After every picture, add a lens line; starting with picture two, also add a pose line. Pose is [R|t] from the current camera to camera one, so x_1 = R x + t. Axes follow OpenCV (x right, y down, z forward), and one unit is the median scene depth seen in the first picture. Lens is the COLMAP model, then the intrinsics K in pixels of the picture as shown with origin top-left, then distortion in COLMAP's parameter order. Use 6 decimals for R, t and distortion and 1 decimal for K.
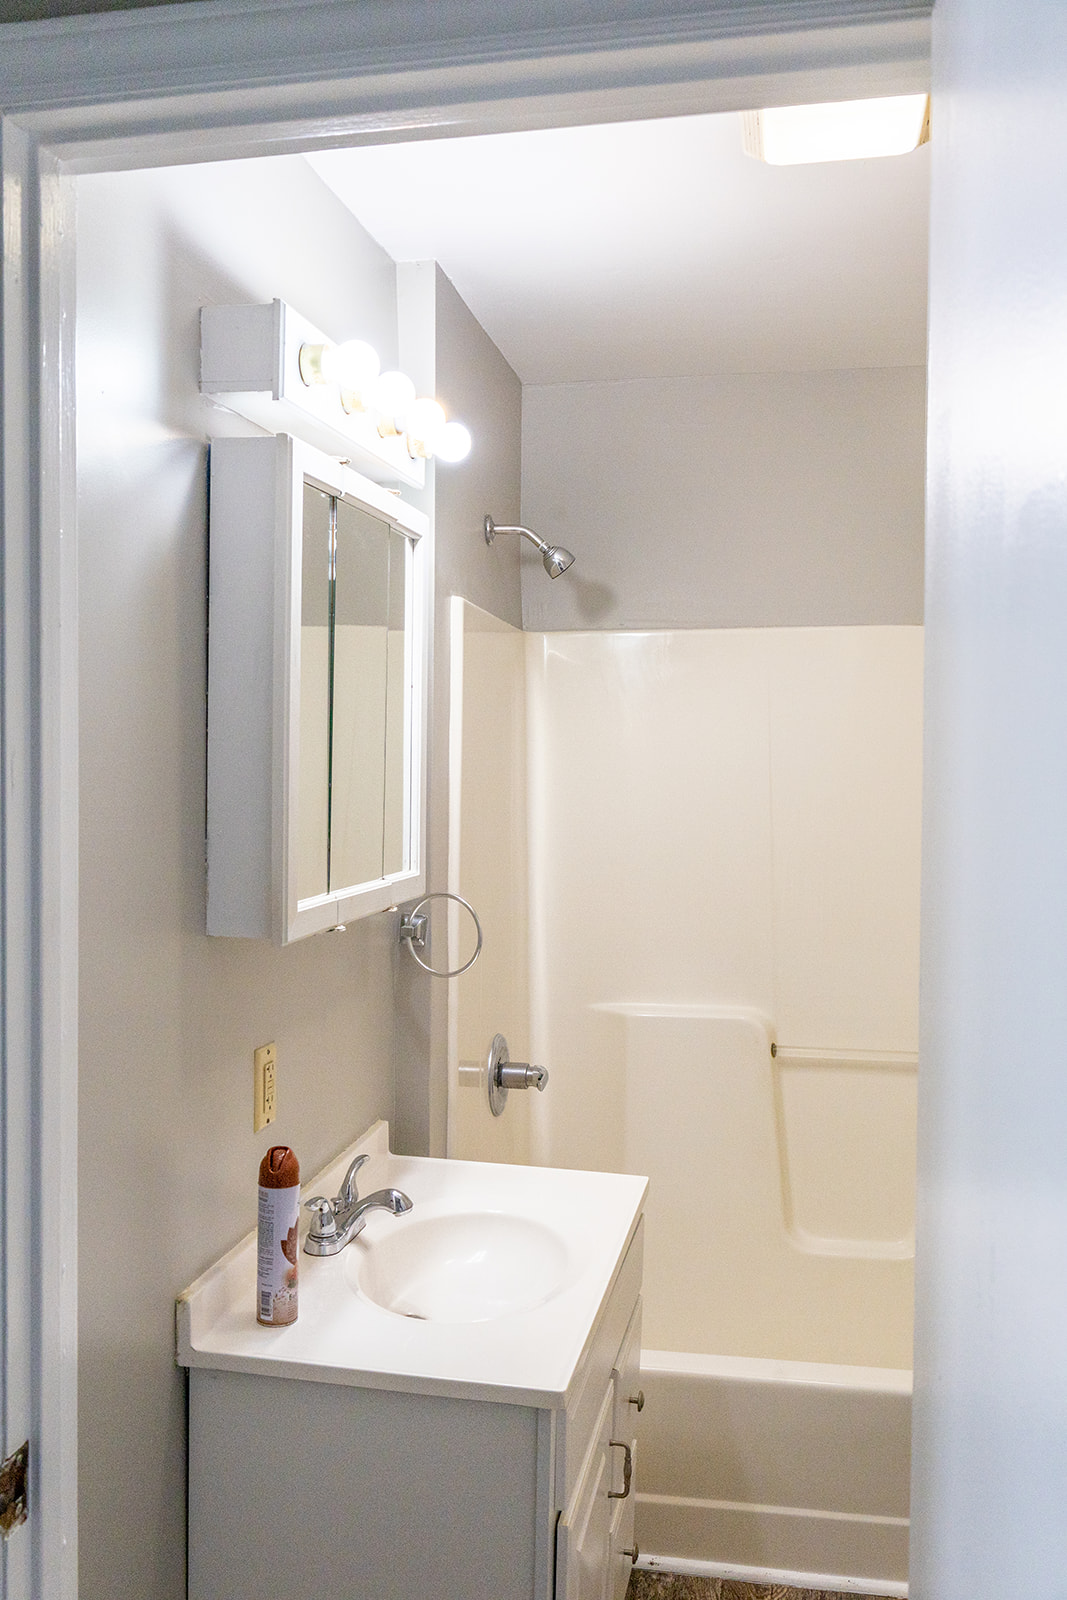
lens RADIAL K [[1347.5, 0, 533.5], [0, 1347.5, 800.0], [0, 0, 1]] dist [-0.053111, 0.004227]
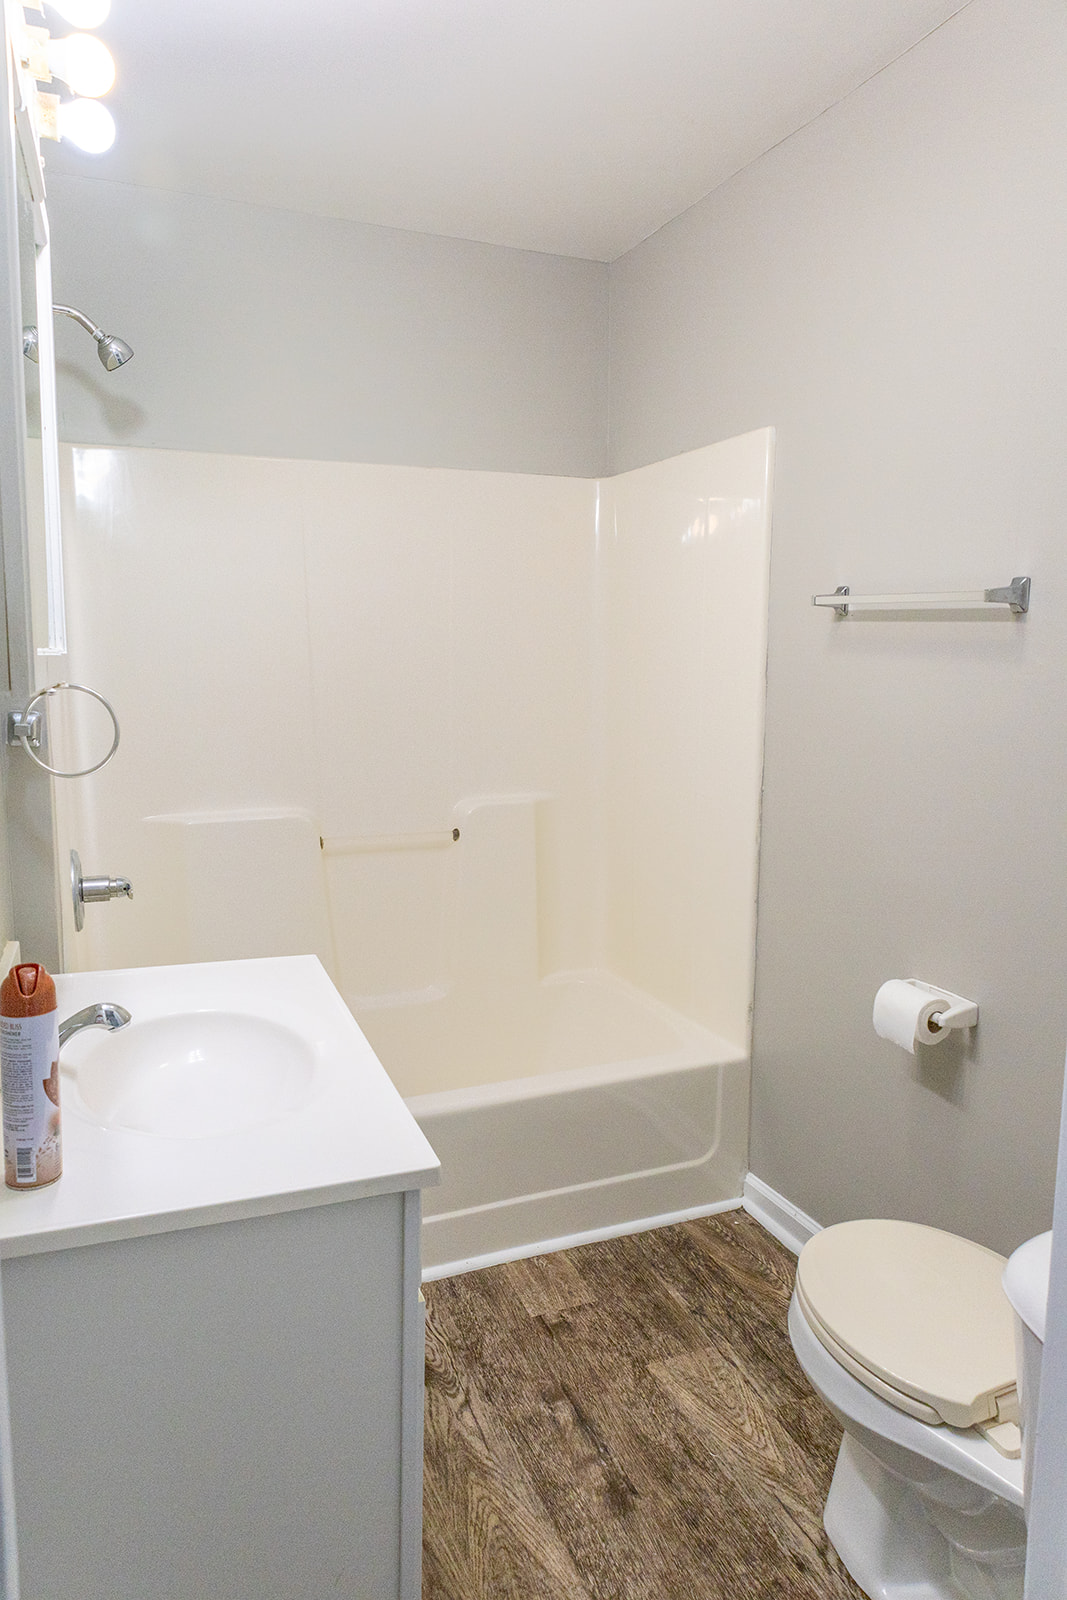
lens RADIAL K [[1031.1, 0, 533.5], [0, 1031.1, 800.0], [0, 0, 1]] dist [-0.008065, -0.002583]
pose [[0.840518, -0.072995, 0.536844, -0.217654], [0.011796, 0.993113, 0.116564, 0.083484], [-0.541656, -0.091642, 0.835590, 0.298293]]
